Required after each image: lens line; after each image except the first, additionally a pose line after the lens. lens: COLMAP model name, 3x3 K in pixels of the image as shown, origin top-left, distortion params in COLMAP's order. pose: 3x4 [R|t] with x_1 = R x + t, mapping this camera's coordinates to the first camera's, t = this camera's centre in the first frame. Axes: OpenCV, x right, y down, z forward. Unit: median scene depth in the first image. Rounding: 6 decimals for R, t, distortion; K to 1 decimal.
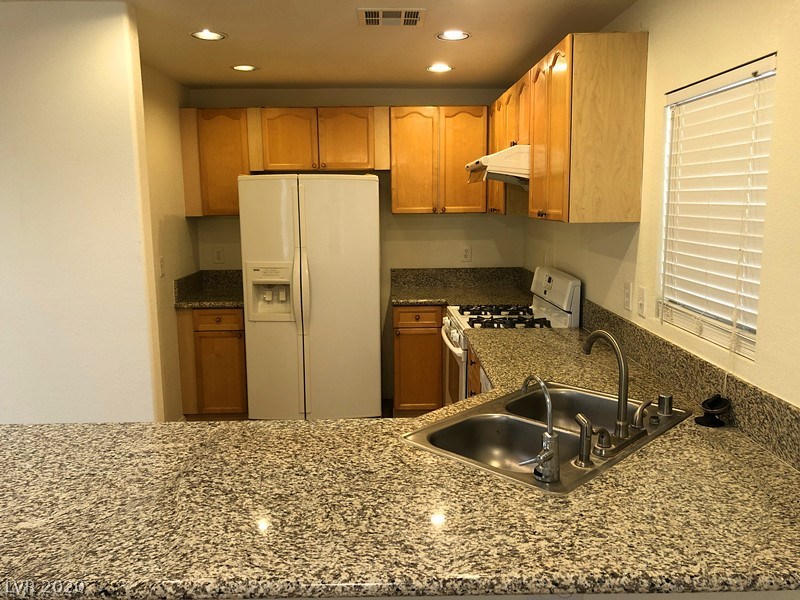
lens RADIAL K [[653.4, 0, 403.7], [0, 653.4, 296.0], [0, 0, 1]] dist [0.037187, -0.039226]
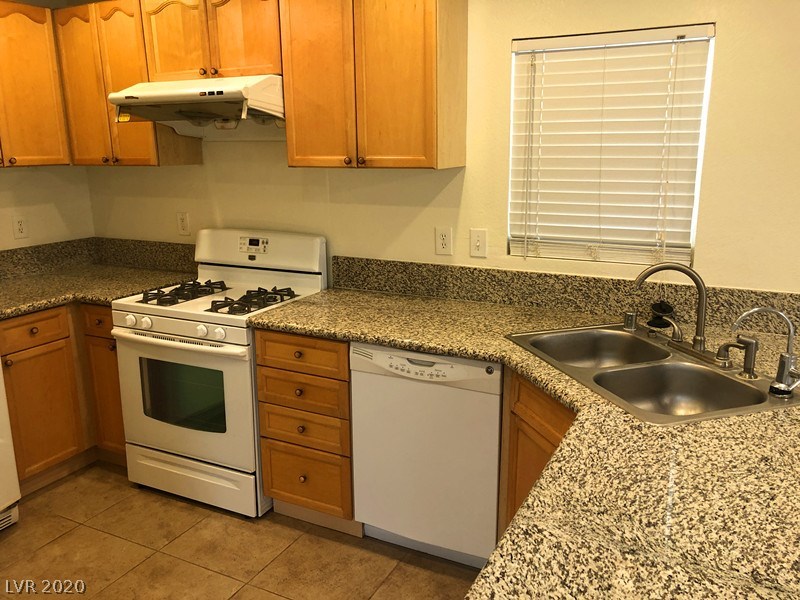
lens RADIAL K [[653.4, 0, 403.7], [0, 653.4, 296.0], [0, 0, 1]] dist [0.037187, -0.039226]
pose [[0.472850, -0.195665, 0.859144, -0.686511], [0.134458, 0.979637, 0.149105, -0.092358], [-0.870824, 0.045014, 0.489530, 0.691403]]
